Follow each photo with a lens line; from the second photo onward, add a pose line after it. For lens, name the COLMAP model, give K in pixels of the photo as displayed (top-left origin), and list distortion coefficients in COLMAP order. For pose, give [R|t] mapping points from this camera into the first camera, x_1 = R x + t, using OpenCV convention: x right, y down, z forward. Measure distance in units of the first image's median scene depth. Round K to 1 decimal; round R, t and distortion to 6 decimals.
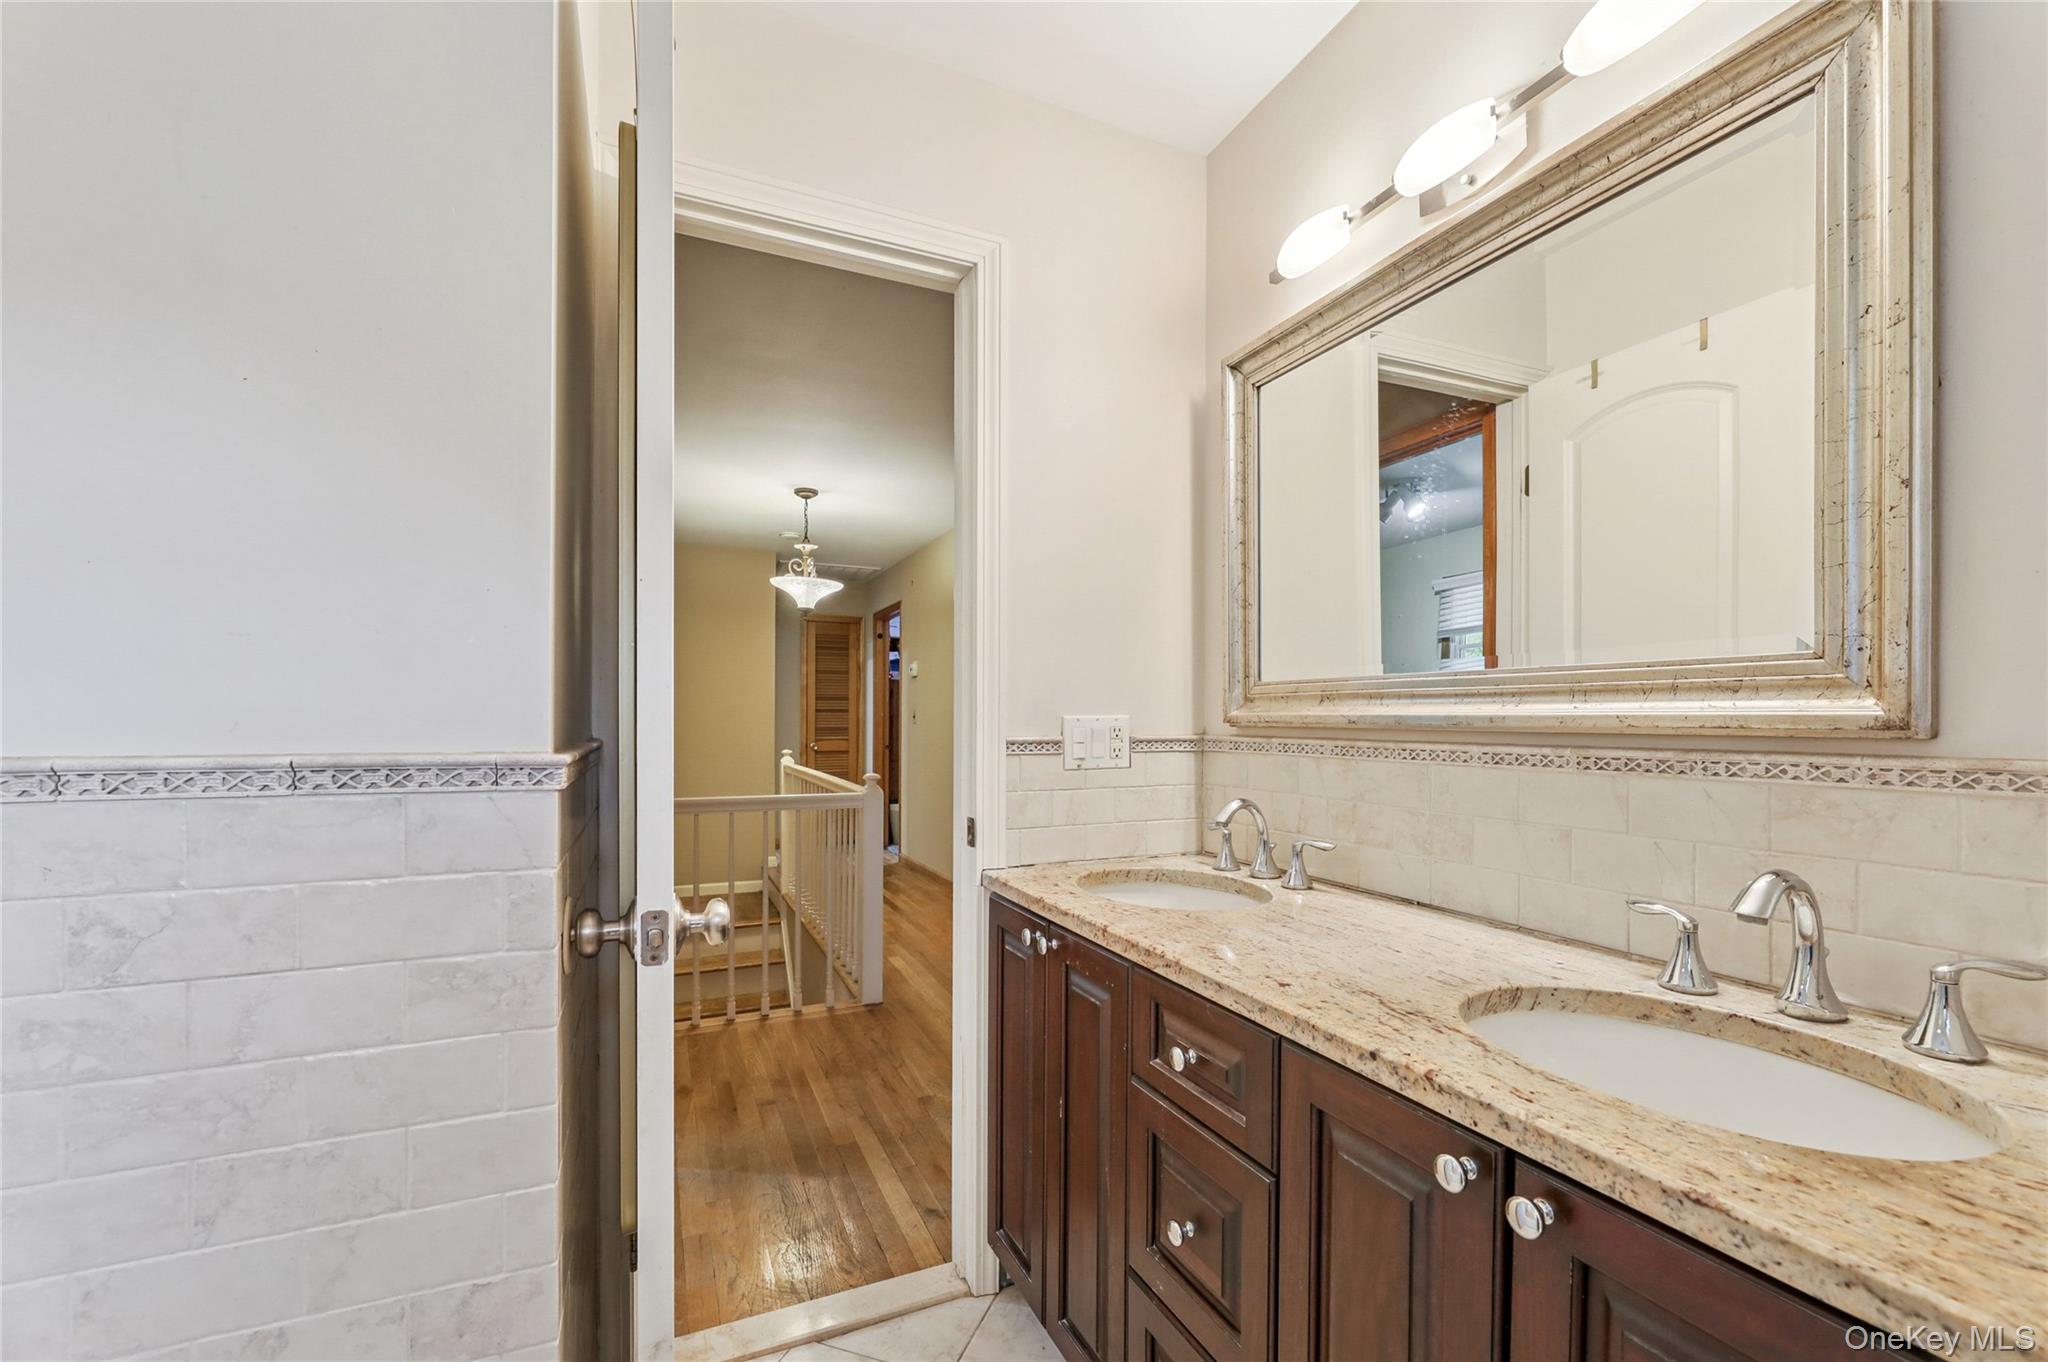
lens RADIAL K [[841.8, 0, 1019.7], [0, 841.8, 717.9], [0, 0, 1]] dist [-0.000593, -0.000026]
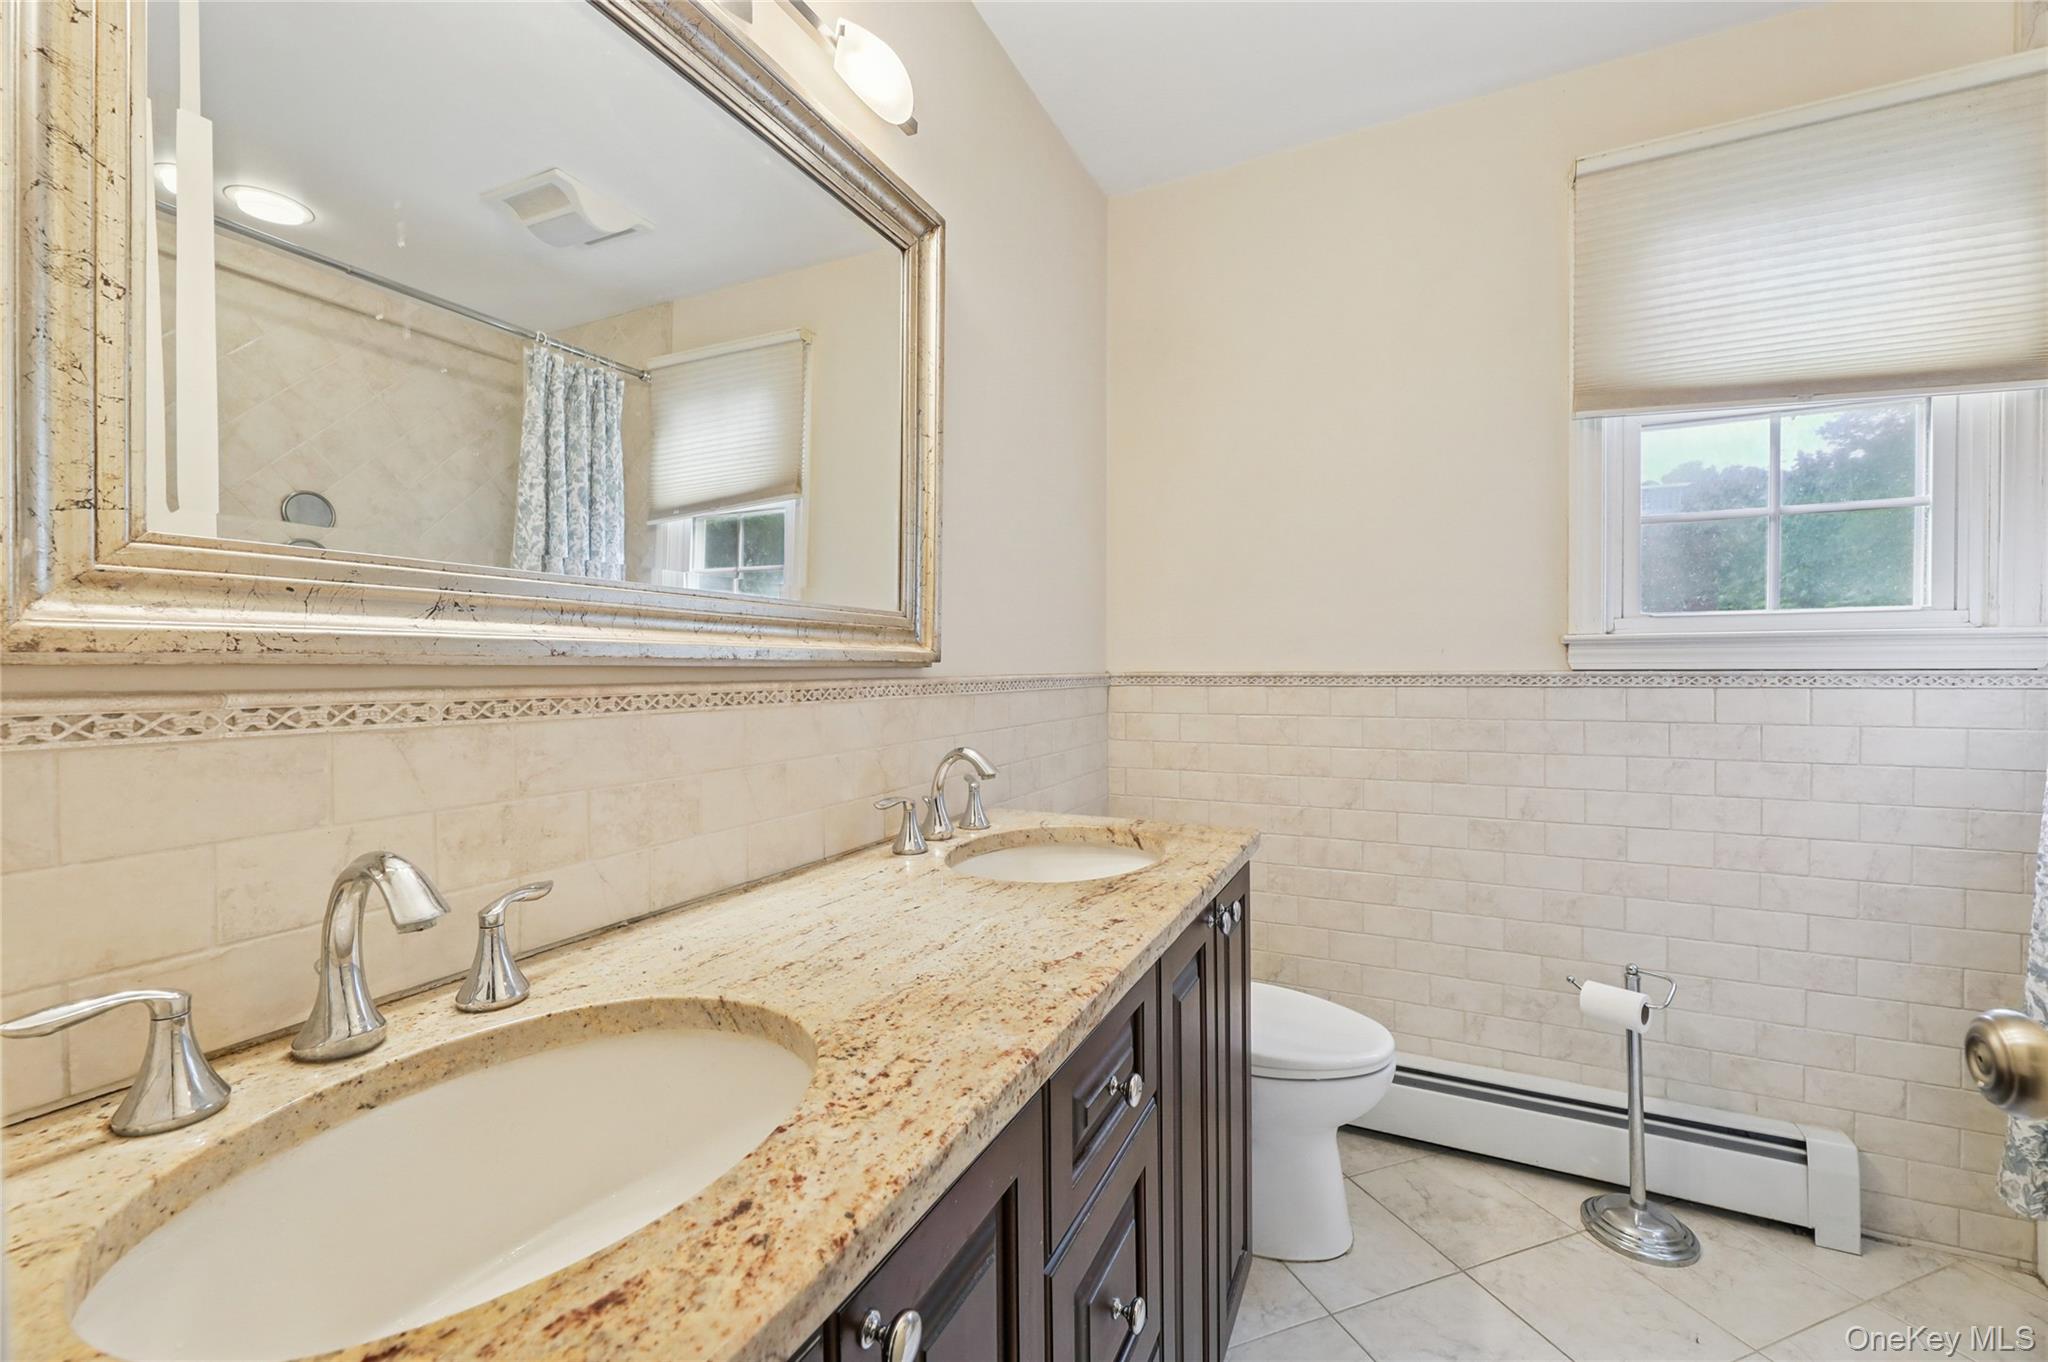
lens RADIAL K [[841.8, 0, 1027.2], [0, 841.8, 674.2], [0, 0, 1]] dist [-0.000593, -0.000026]
pose [[-0.658711, -0.006730, 0.752366, -0.273150], [-0.001732, 0.999971, 0.007429, 0.016428], [-0.752394, 0.003591, -0.658703, 1.324269]]
